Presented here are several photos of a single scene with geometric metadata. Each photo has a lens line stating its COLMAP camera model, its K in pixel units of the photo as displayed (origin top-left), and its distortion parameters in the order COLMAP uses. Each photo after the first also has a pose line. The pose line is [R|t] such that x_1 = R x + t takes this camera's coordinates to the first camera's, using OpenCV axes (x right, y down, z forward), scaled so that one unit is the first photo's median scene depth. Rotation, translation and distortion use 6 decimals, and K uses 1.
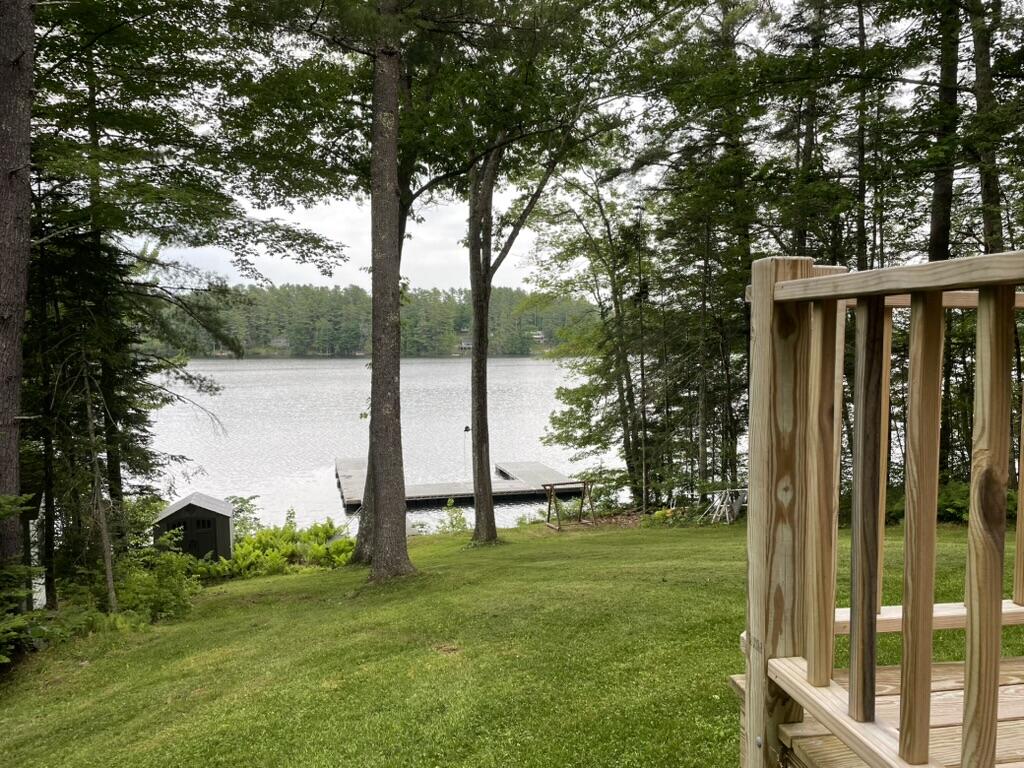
lens RADIAL K [[774.1, 0, 510.6], [0, 774.1, 390.4], [0, 0, 1]] dist [0.129687, -0.207917]
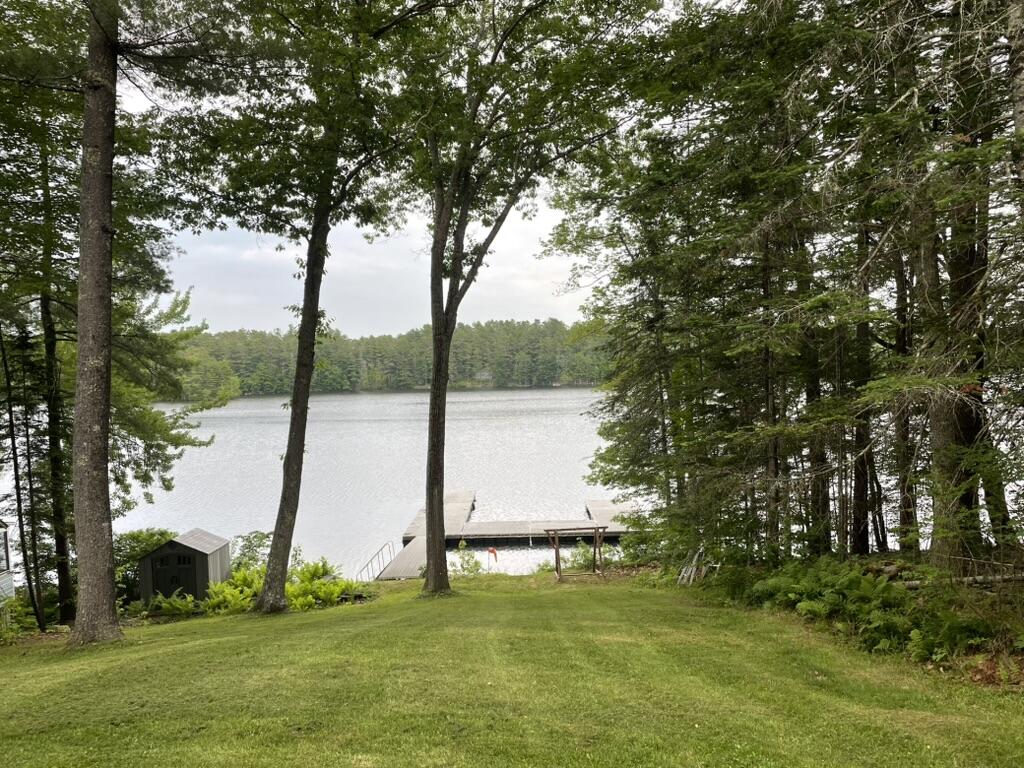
lens RADIAL K [[774.1, 0, 510.6], [0, 774.1, 390.4], [0, 0, 1]] dist [0.129687, -0.207917]
pose [[0.961738, -0.018025, -0.273376, 0.212951], [0.007543, 0.999197, -0.039346, -0.006086], [0.273865, 0.035779, 0.961102, 0.081408]]
